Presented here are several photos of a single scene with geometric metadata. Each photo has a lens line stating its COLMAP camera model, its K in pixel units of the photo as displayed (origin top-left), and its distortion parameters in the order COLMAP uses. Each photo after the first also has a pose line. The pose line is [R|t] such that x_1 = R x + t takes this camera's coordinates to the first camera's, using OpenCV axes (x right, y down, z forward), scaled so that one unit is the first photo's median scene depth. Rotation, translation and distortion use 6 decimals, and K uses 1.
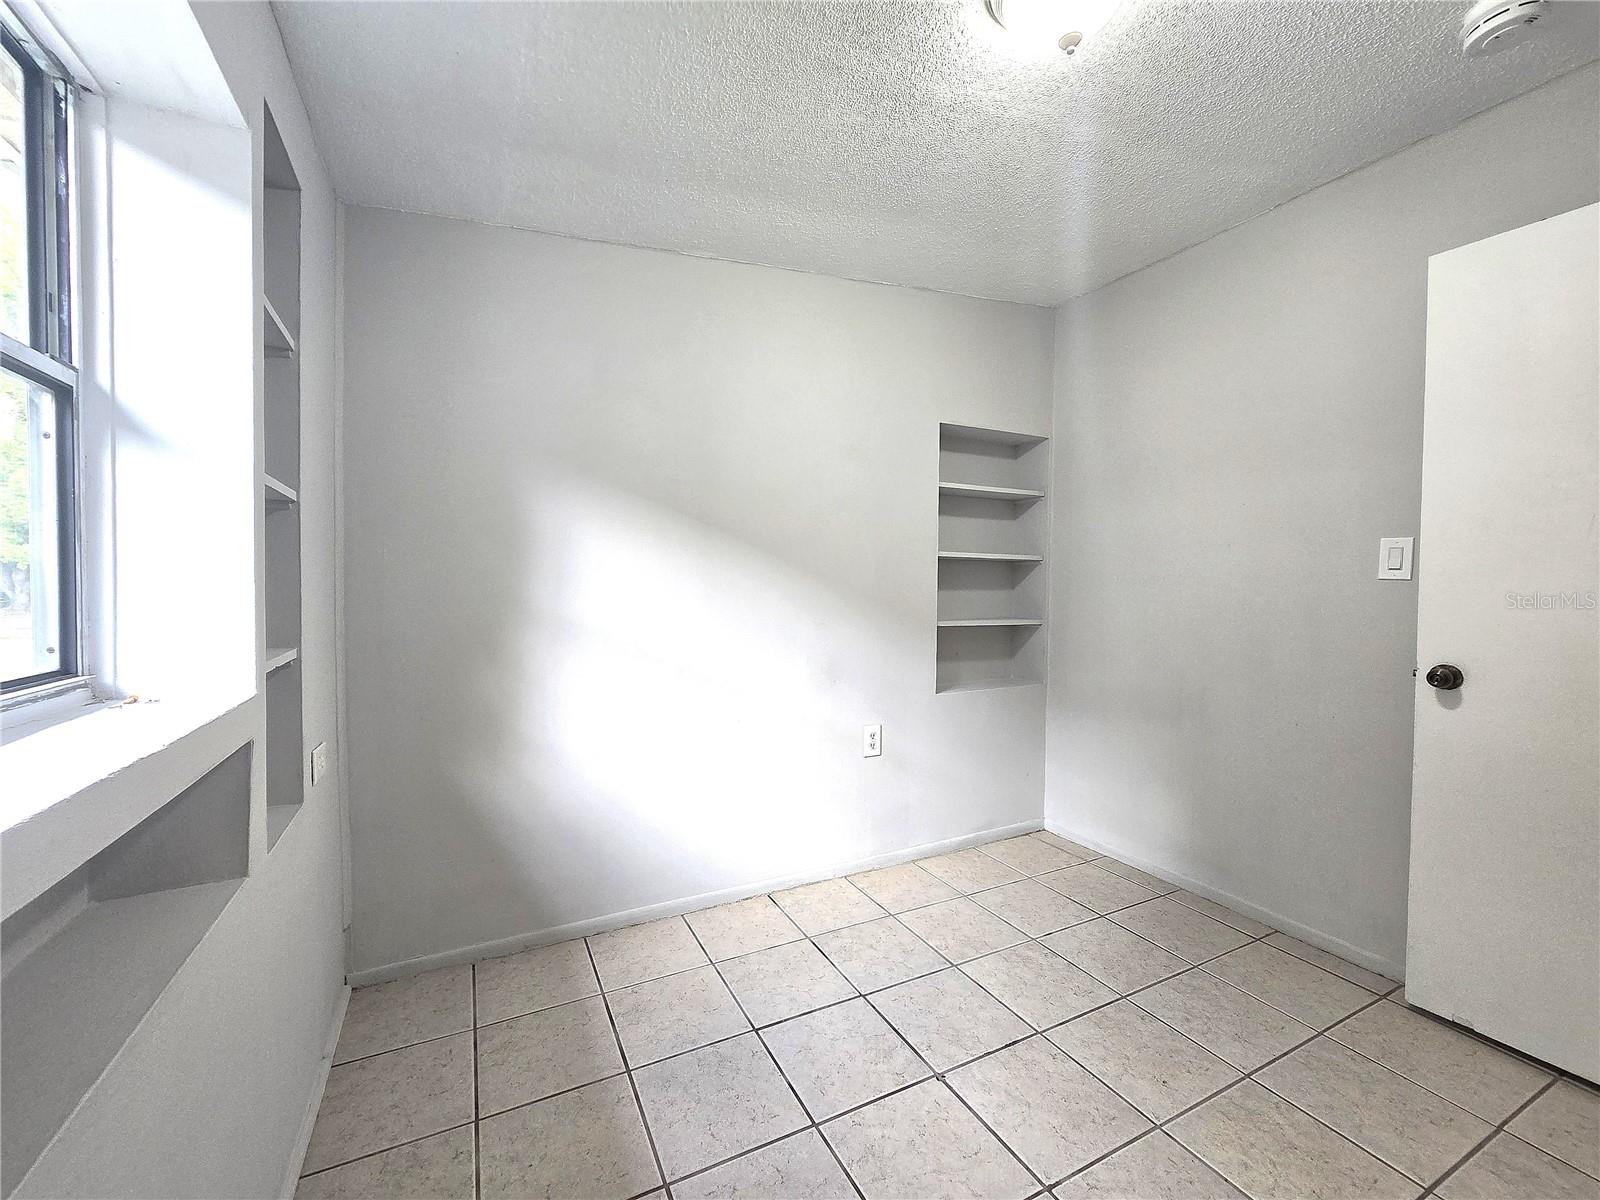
lens RADIAL K [[660.2, 0, 789.0], [0, 660.2, 600.2], [0, 0, 1]] dist [-0.004434, 0.001788]
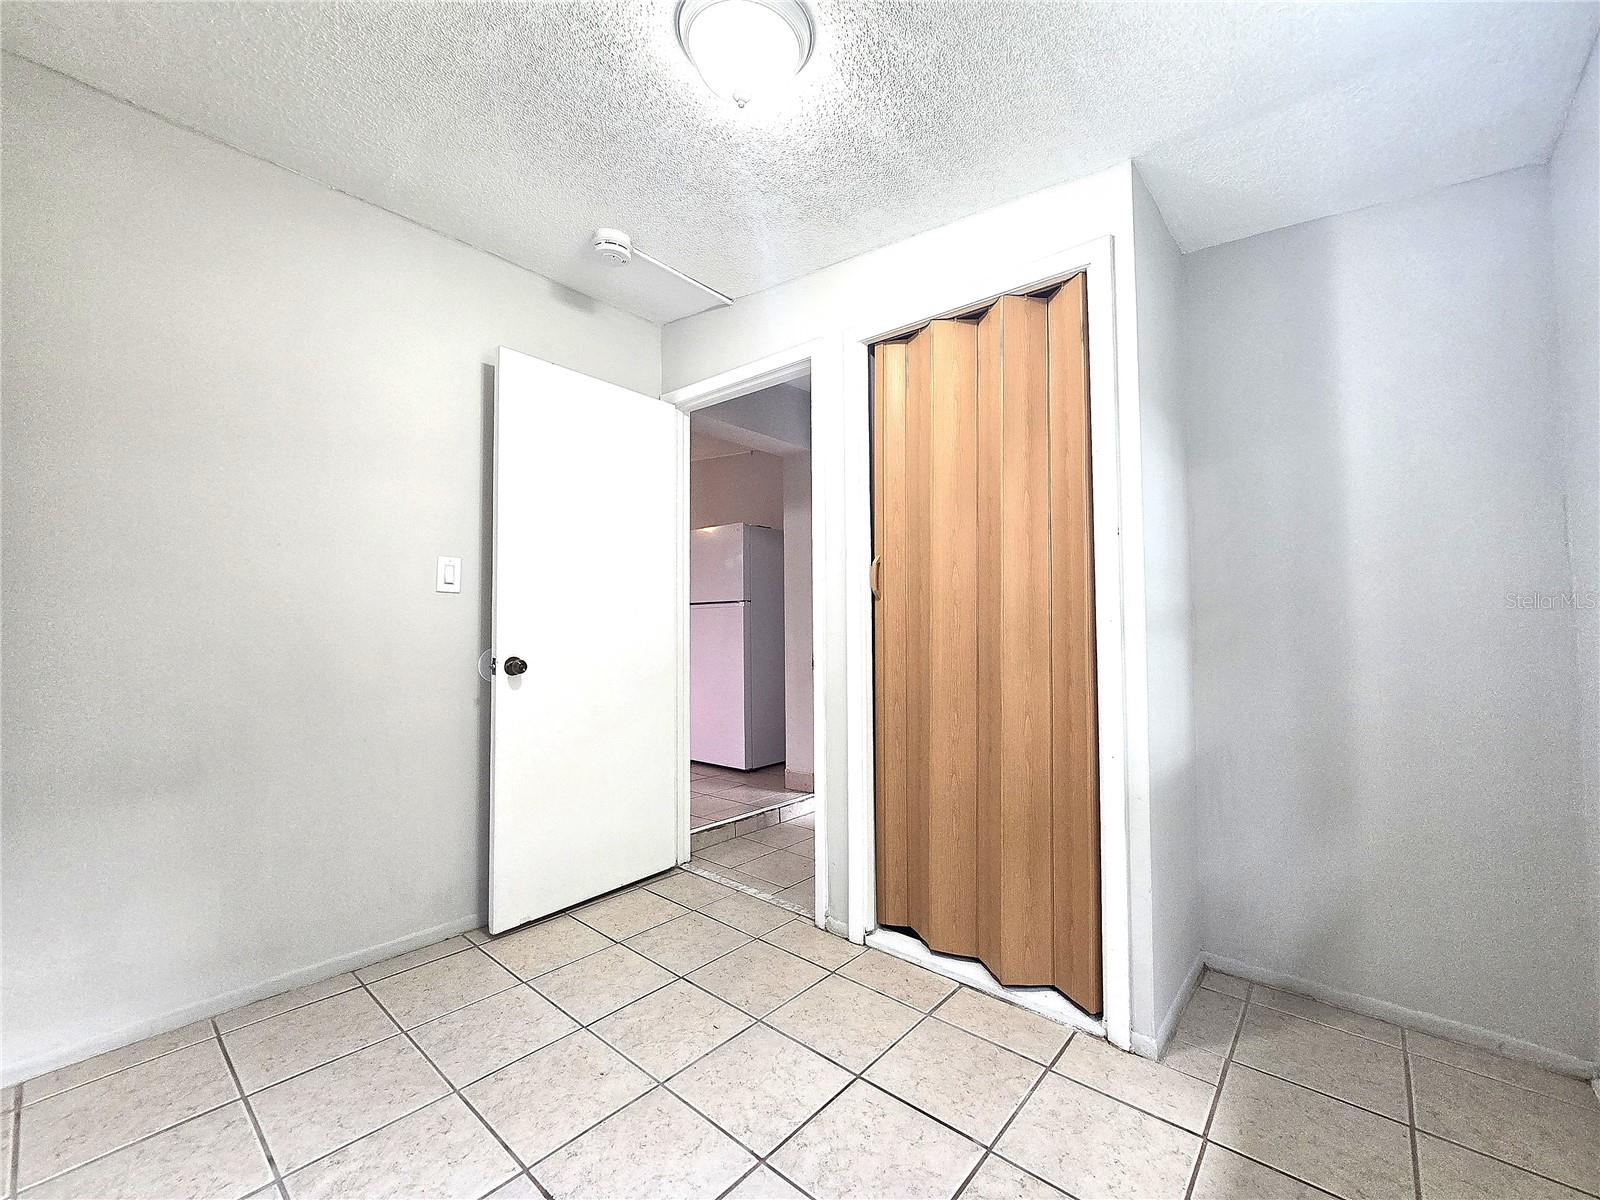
lens RADIAL K [[660.2, 0, 789.0], [0, 660.2, 600.2], [0, 0, 1]] dist [-0.004434, 0.001788]
pose [[-0.377617, 0.029807, 0.925482, -0.436855], [0.025413, 0.999439, -0.021820, 0.026798], [-0.925613, 0.015279, -0.378162, 0.962561]]
